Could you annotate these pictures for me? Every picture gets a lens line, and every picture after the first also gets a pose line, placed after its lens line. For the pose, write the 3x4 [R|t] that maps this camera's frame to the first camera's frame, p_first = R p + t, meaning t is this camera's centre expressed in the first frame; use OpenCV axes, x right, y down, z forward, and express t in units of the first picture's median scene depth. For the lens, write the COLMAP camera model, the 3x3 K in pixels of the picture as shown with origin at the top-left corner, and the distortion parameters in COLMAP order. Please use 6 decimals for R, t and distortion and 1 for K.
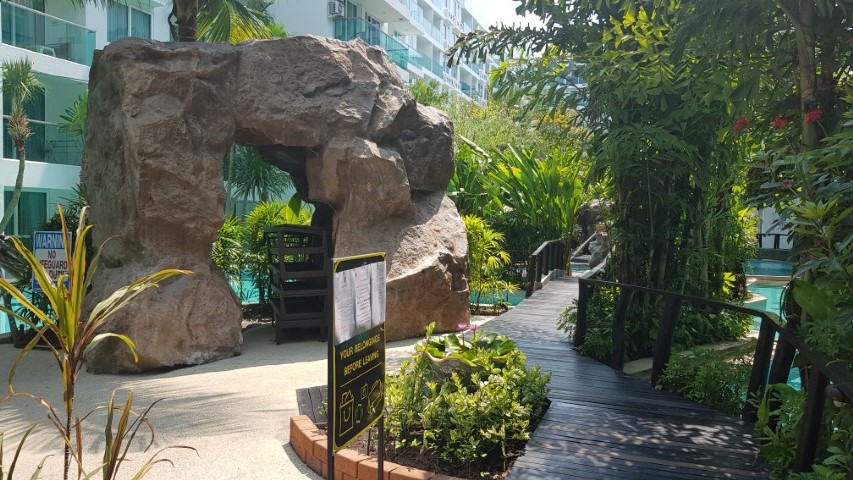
lens RADIAL K [[681.5, 0, 422.0], [0, 681.5, 243.9], [0, 0, 1]] dist [-0.005279, -0.018263]
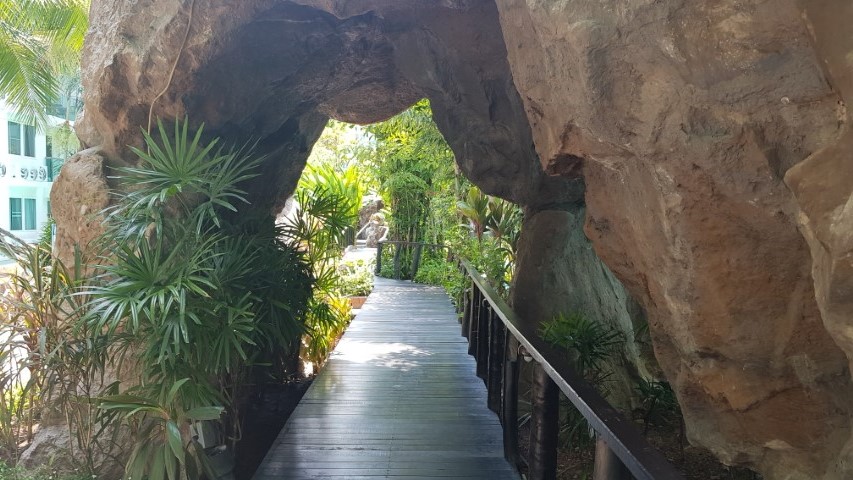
lens RADIAL K [[681.5, 0, 427.0], [0, 681.5, 240.7], [0, 0, 1]] dist [-0.005279, -0.018263]
pose [[0.936934, -0.029626, 0.348248, -0.341929], [0.027394, 0.999560, 0.011333, 0.027437], [-0.348430, -0.001078, 0.937334, -0.983402]]
